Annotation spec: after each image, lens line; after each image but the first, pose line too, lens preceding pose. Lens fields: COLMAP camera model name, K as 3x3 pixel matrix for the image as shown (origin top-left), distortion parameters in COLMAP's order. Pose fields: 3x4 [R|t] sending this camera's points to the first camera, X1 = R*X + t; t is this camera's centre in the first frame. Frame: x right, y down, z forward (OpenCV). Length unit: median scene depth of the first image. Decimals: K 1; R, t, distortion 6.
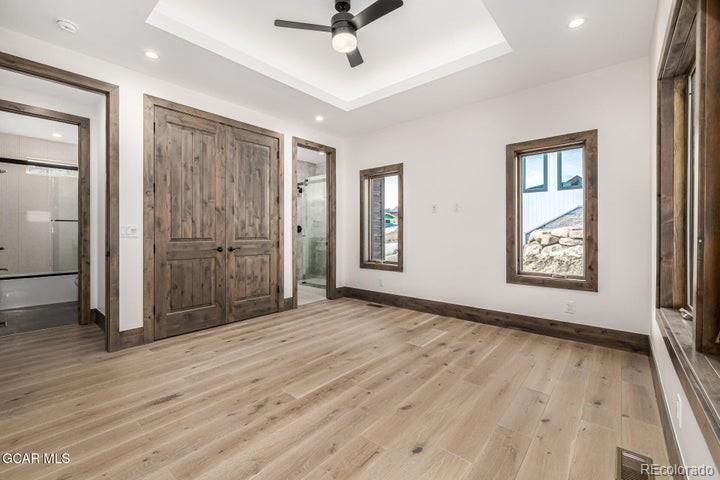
lens RADIAL K [[299.1, 0, 355.5], [0, 299.1, 233.6], [0, 0, 1]] dist [-0.000384, -0.000229]
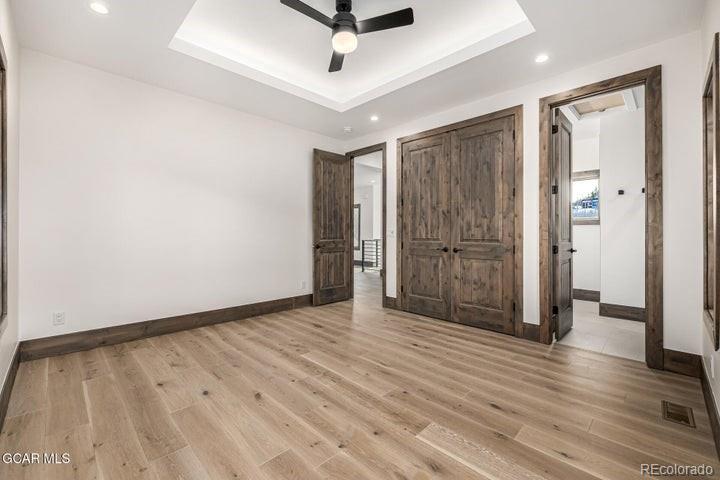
lens RADIAL K [[299.1, 0, 355.5], [0, 299.1, 236.2], [0, 0, 1]] dist [-0.000384, -0.000229]
pose [[-0.059959, 0.010573, -0.998145, 0.690380], [-0.007114, 0.999914, 0.011019, -0.005939], [0.998175, 0.007762, -0.059879, 0.797327]]
